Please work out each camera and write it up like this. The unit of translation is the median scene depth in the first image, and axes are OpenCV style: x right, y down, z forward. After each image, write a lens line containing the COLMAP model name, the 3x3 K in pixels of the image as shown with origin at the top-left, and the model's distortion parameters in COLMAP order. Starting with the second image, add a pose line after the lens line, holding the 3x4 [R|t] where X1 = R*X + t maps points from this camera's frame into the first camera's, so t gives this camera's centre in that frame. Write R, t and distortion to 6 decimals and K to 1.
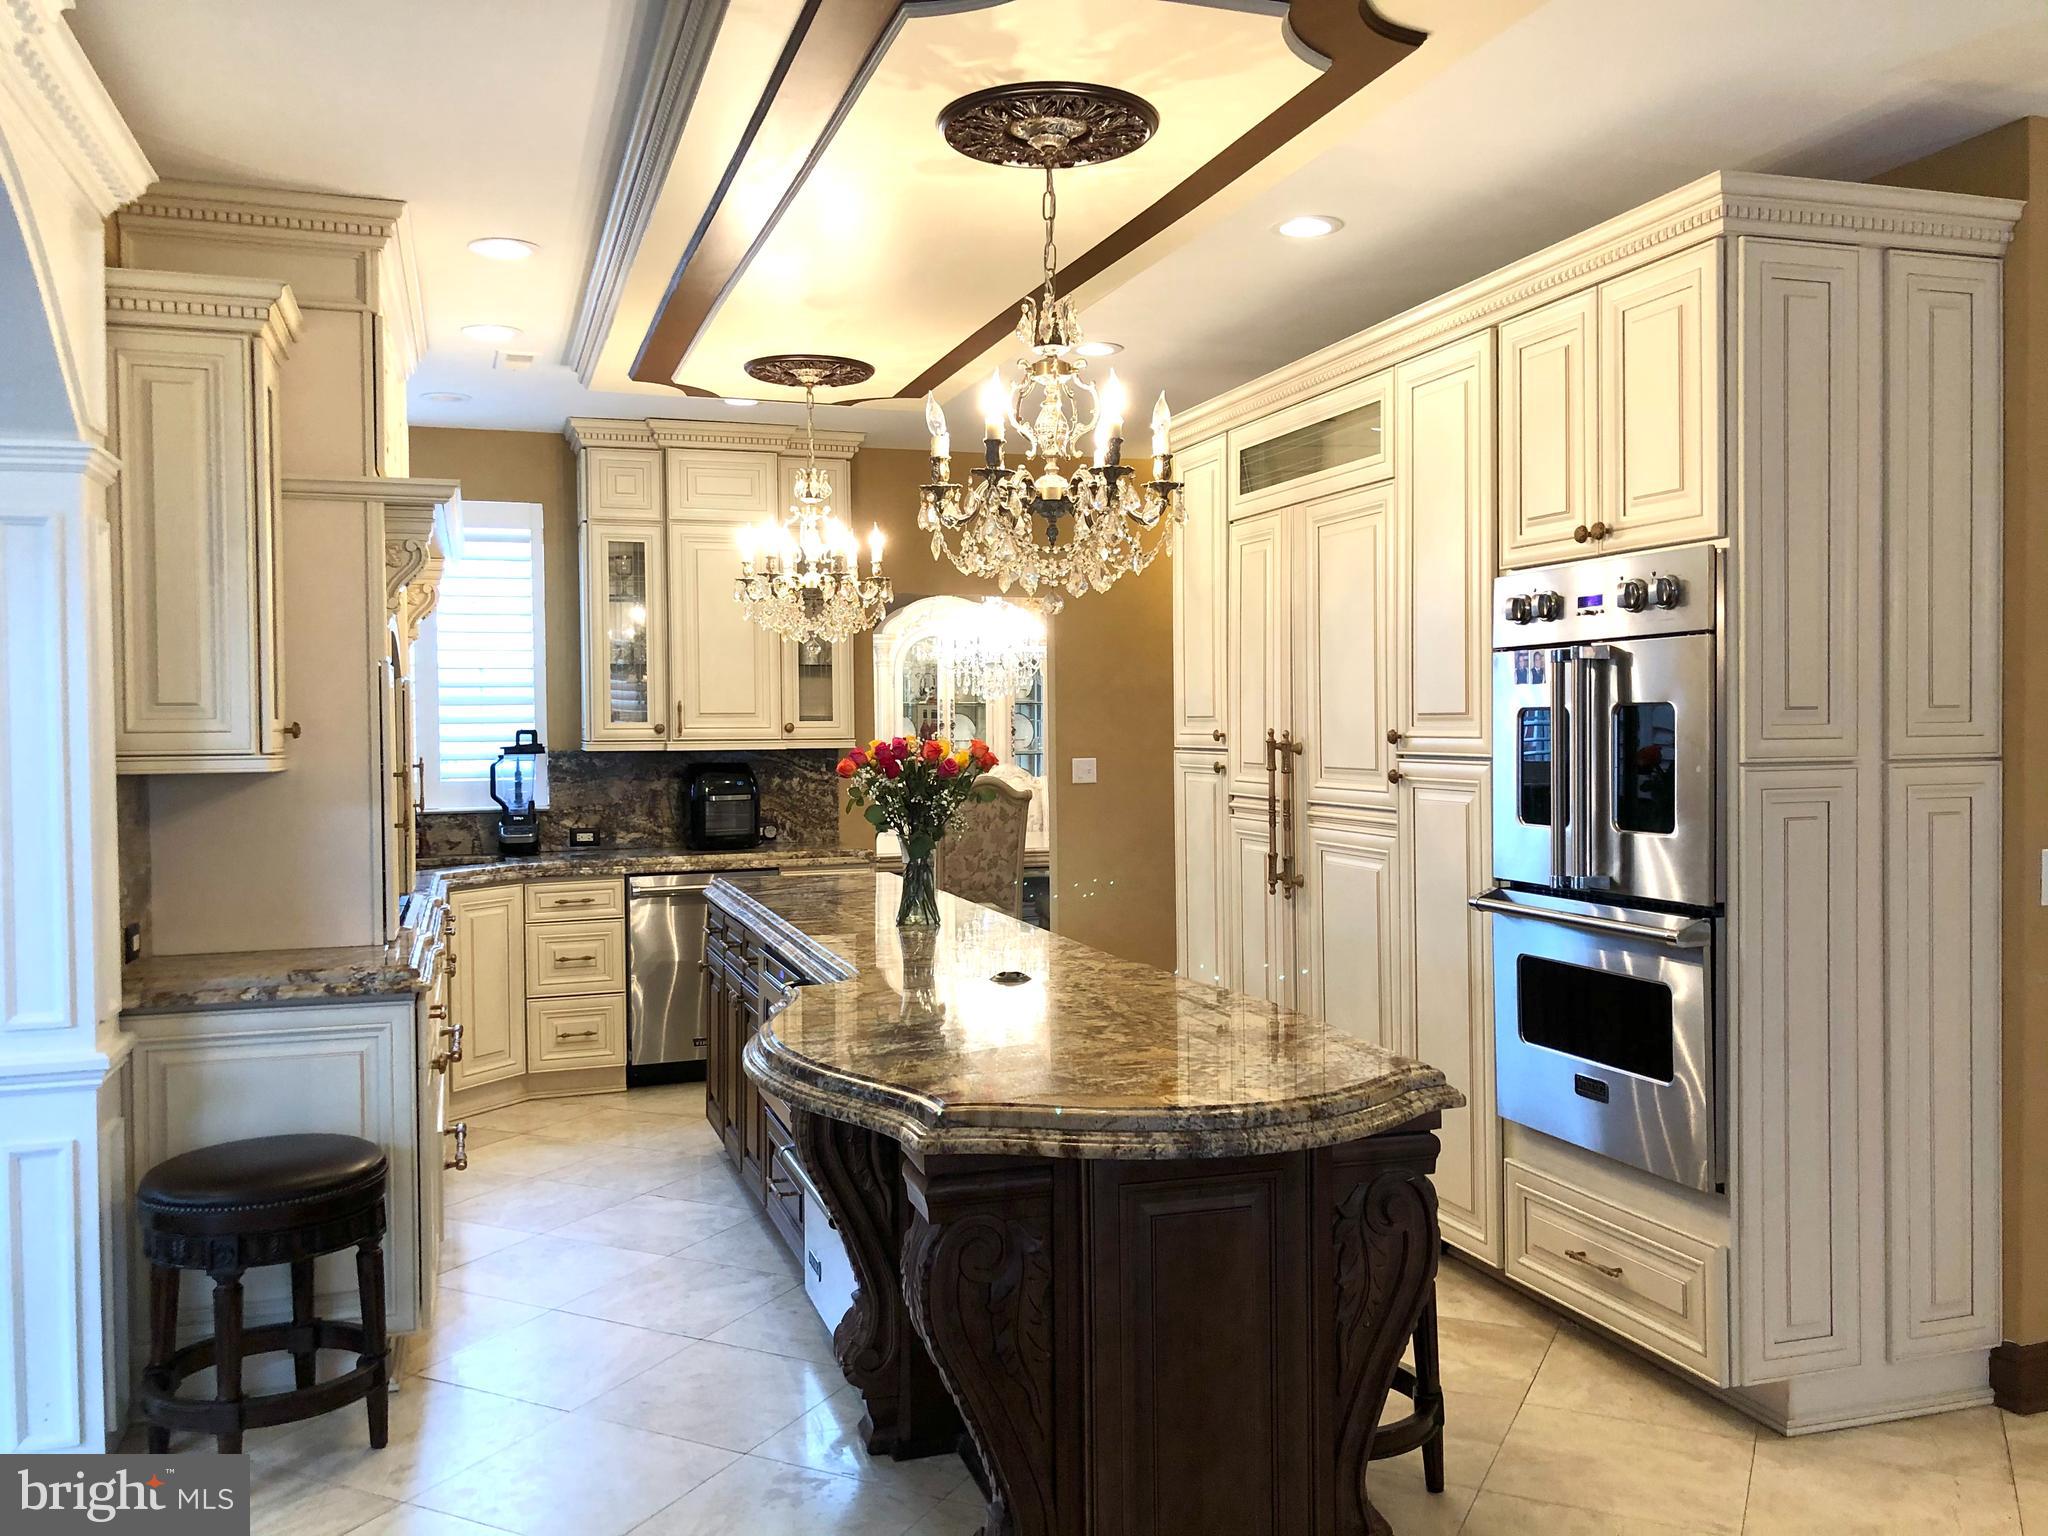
lens RADIAL K [[1692.1, 0, 1032.6], [0, 1692.1, 760.5], [0, 0, 1]] dist [0.035859, -0.040252]
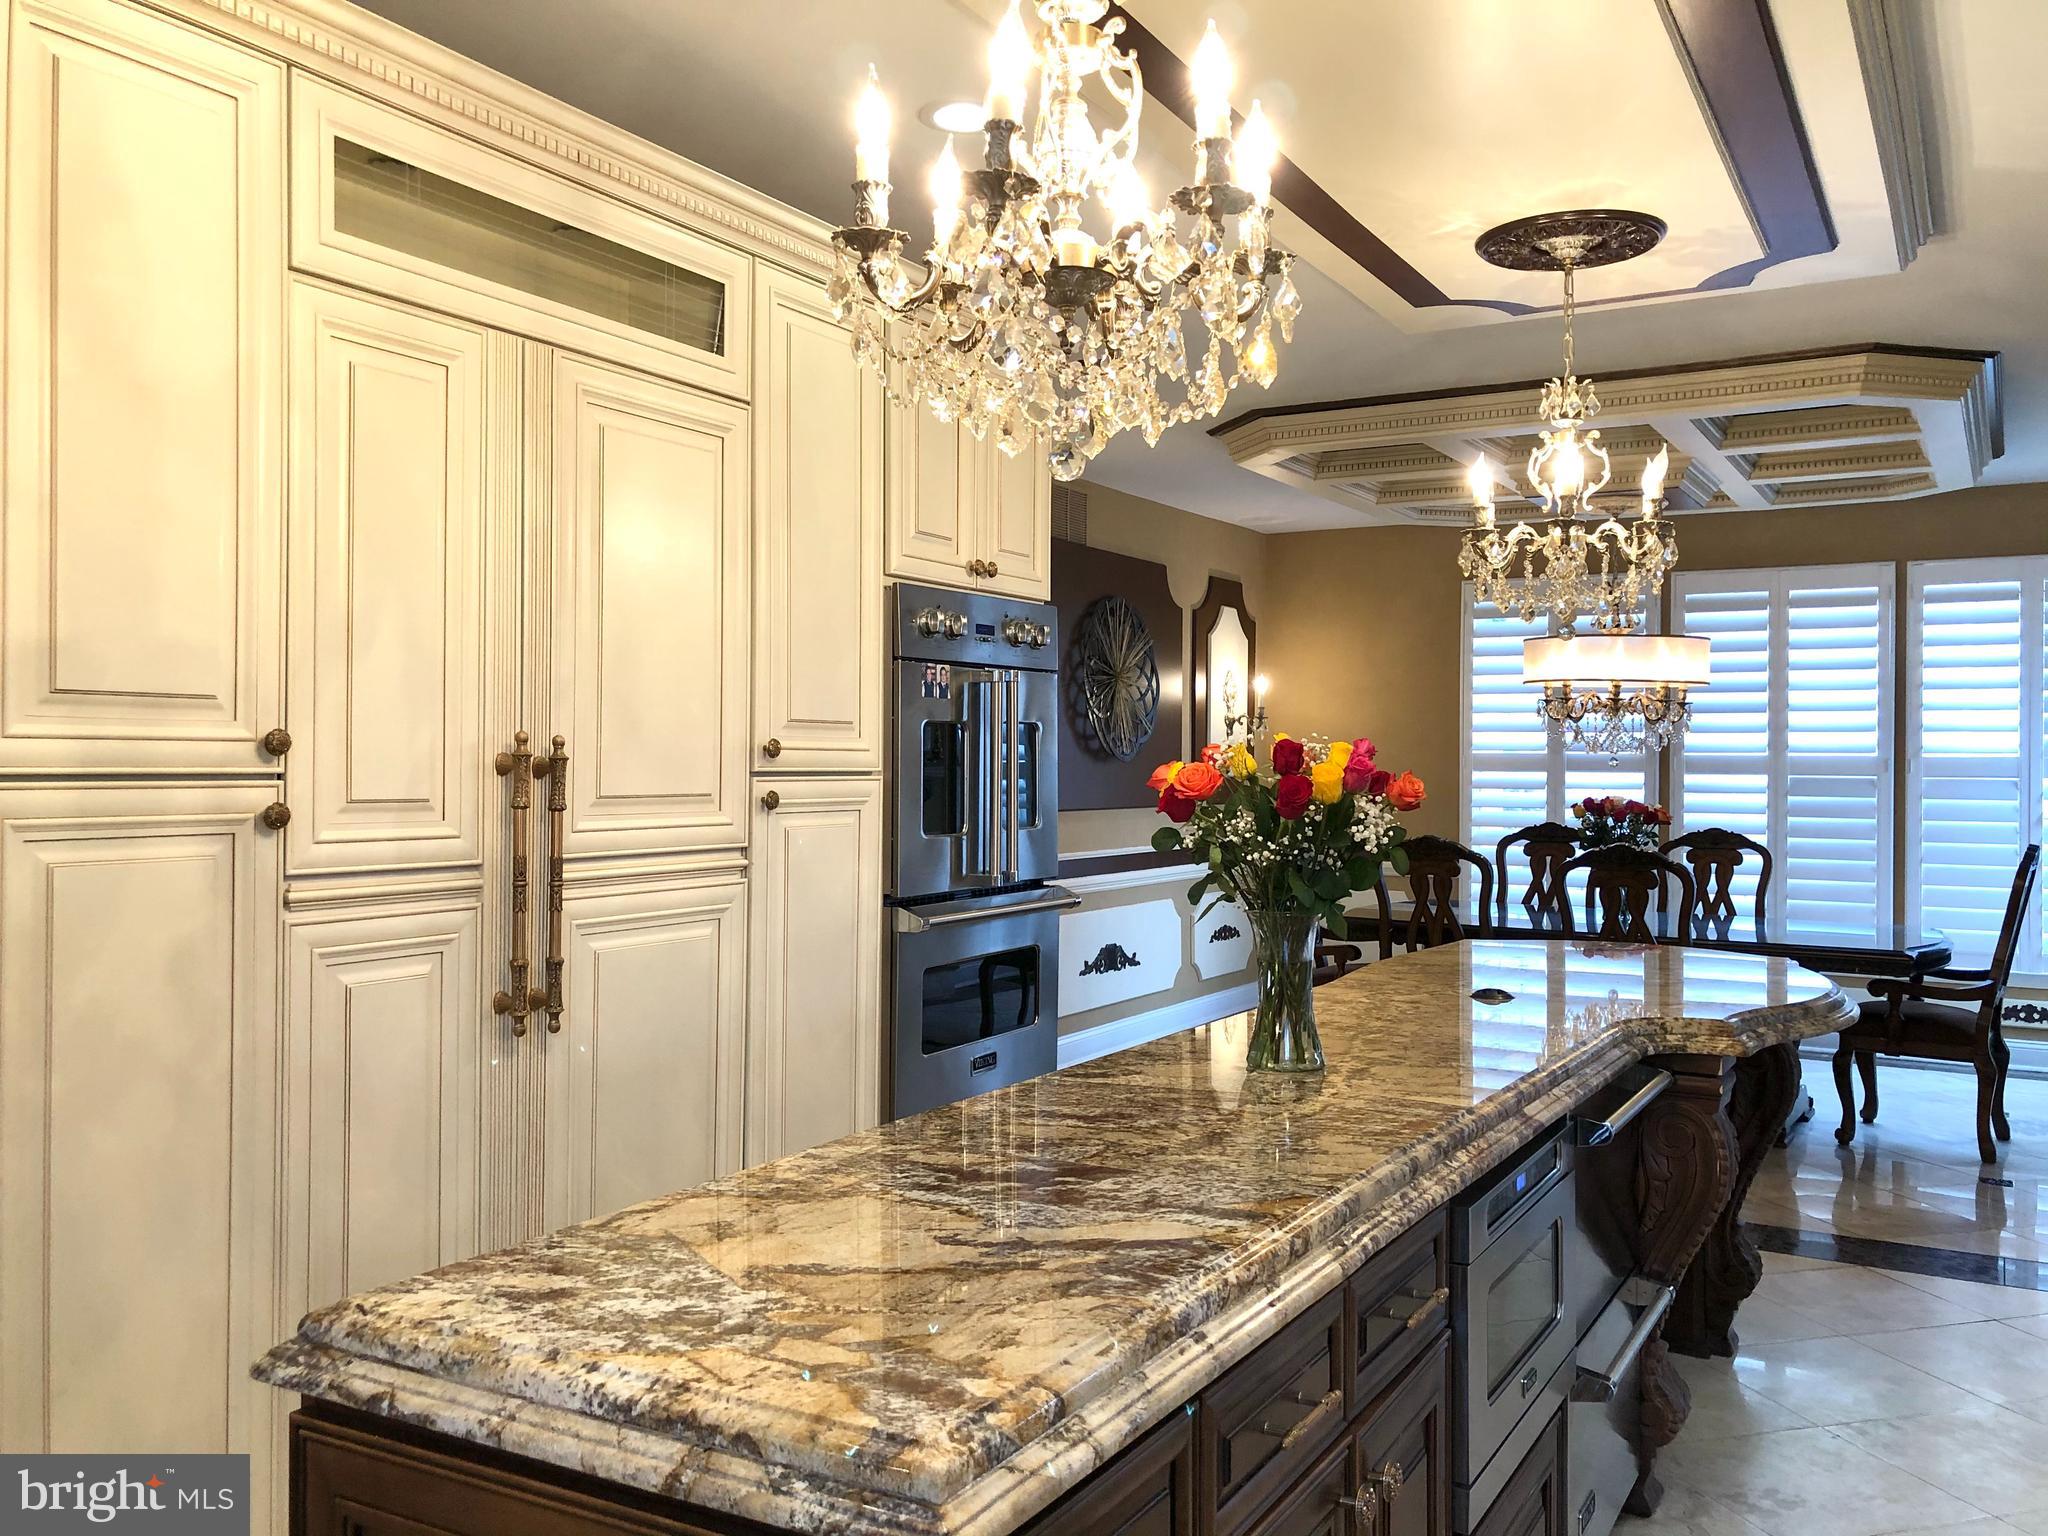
lens RADIAL K [[1692.1, 0, 1031.8], [0, 1692.1, 756.6], [0, 0, 1]] dist [0.035859, -0.040252]
pose [[-0.667724, 0.001515, 0.744408, -0.393477], [0.013325, 0.999862, 0.009918, -0.015051], [-0.744290, 0.016542, -0.667652, 1.296965]]
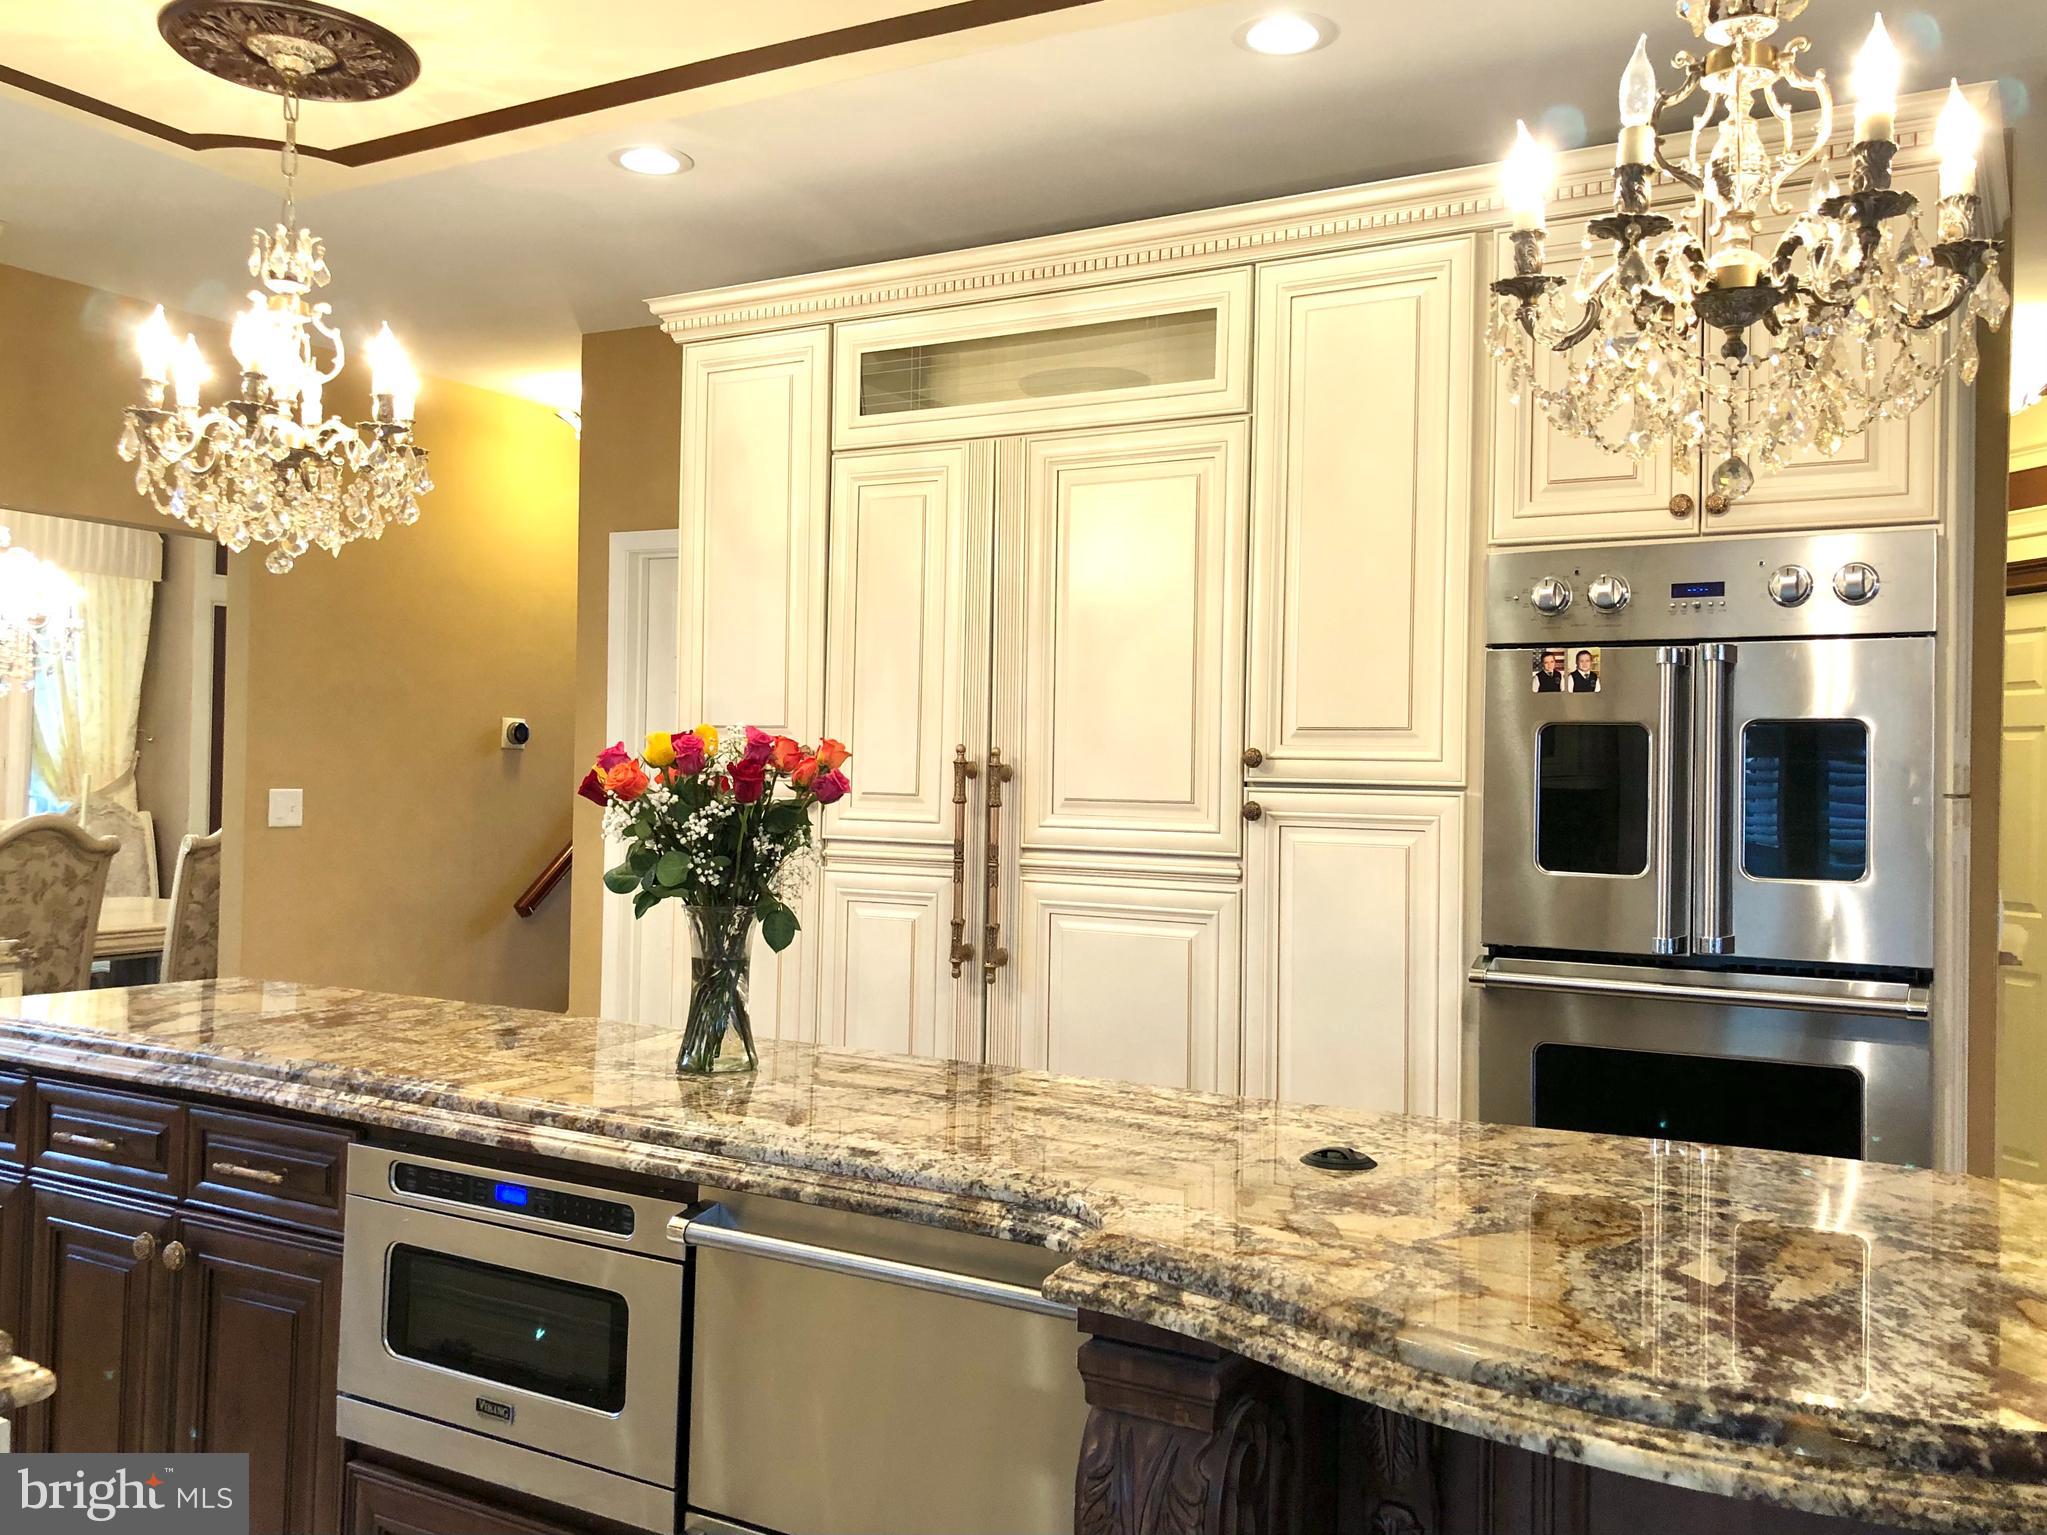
lens RADIAL K [[1691.3, 0, 1023.6], [0, 1691.3, 770.9], [0, 0, 1]] dist [0.035859, -0.040252]
pose [[0.743374, 0.023884, 0.668449, -0.328679], [-0.007345, 0.999594, -0.027547, 0.011846], [-0.668835, 0.015568, 0.743247, 0.470232]]
